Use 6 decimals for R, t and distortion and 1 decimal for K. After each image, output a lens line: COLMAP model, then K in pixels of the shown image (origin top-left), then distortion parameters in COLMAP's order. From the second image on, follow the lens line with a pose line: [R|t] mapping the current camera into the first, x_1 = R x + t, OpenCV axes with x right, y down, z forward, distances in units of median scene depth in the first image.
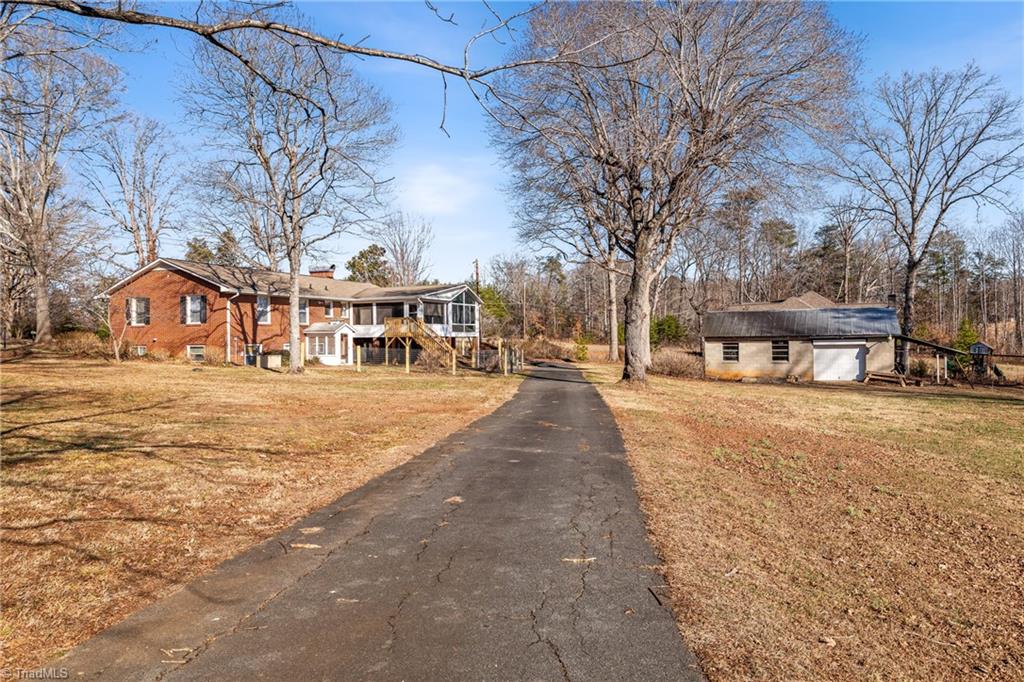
lens RADIAL K [[702.0, 0, 512.0], [0, 702.0, 341.0], [0, 0, 1]] dist [0.001871, -0.001081]
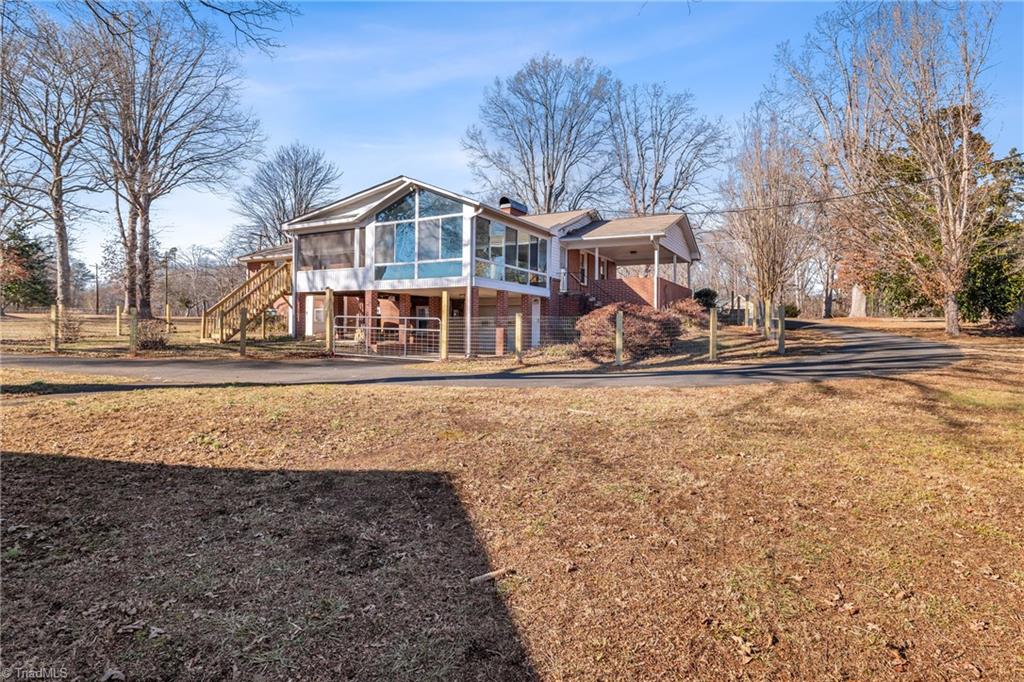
lens RADIAL K [[564.2, 0, 512.0], [0, 564.2, 341.0], [0, 0, 1]] dist [-0.004993, -0.000191]
pose [[-0.106394, 0.027673, -0.993939, 0.342718], [-0.007865, 0.999558, 0.028672, 0.020287], [0.994293, 0.010868, -0.106129, 1.254880]]
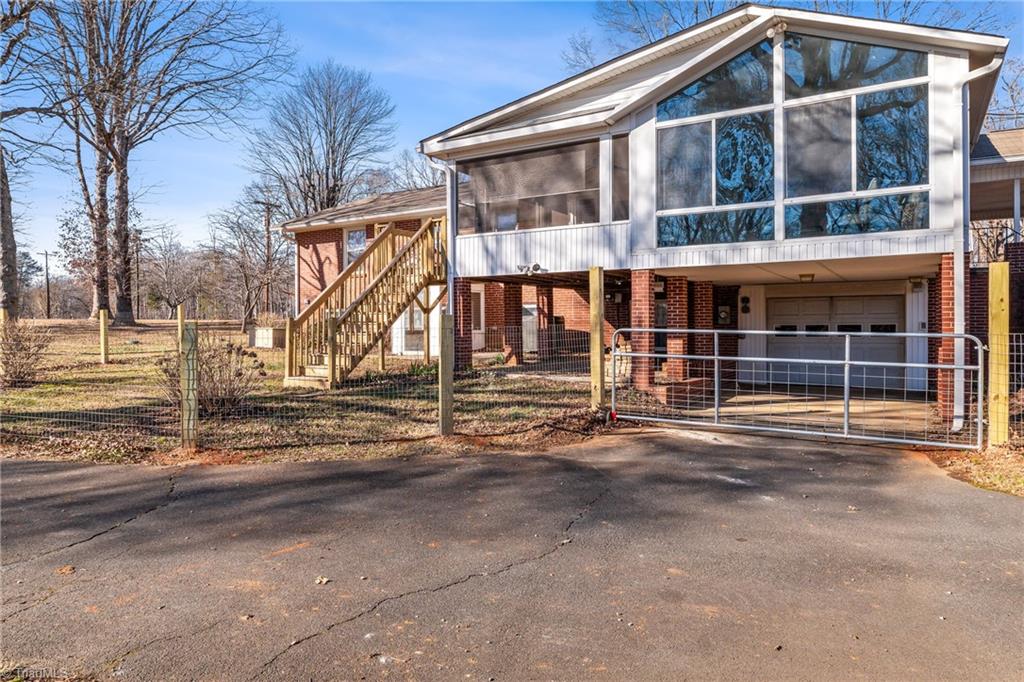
lens RADIAL K [[702.0, 0, 512.0], [0, 702.0, 341.0], [0, 0, 1]] dist [0.001871, -0.001081]
pose [[-0.154246, 0.031534, -0.987529, 0.168917], [0.009176, 0.999493, 0.030483, 0.011680], [0.987990, -0.004360, -0.154458, 1.083734]]
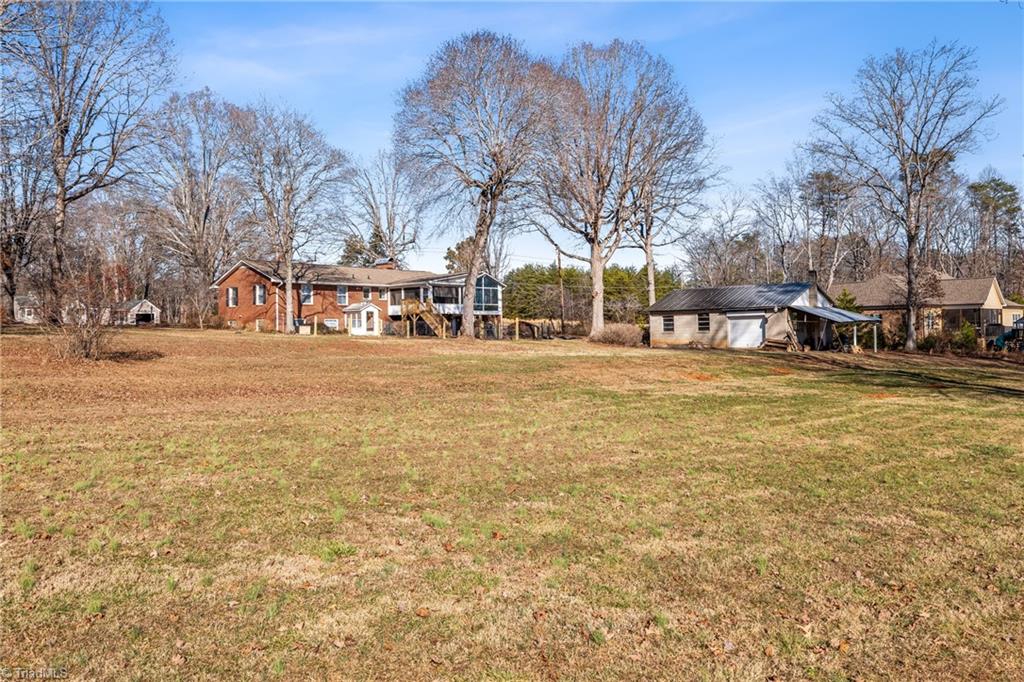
lens RADIAL K [[815.5, 0, 512.0], [0, 815.5, 341.0], [0, 0, 1]] dist [0.002300, -0.000358]
pose [[0.942646, 0.000977, -0.333792, 0.507282], [0.001695, 0.999969, 0.007712, 0.032589], [0.333789, -0.007836, 0.942615, -0.346316]]
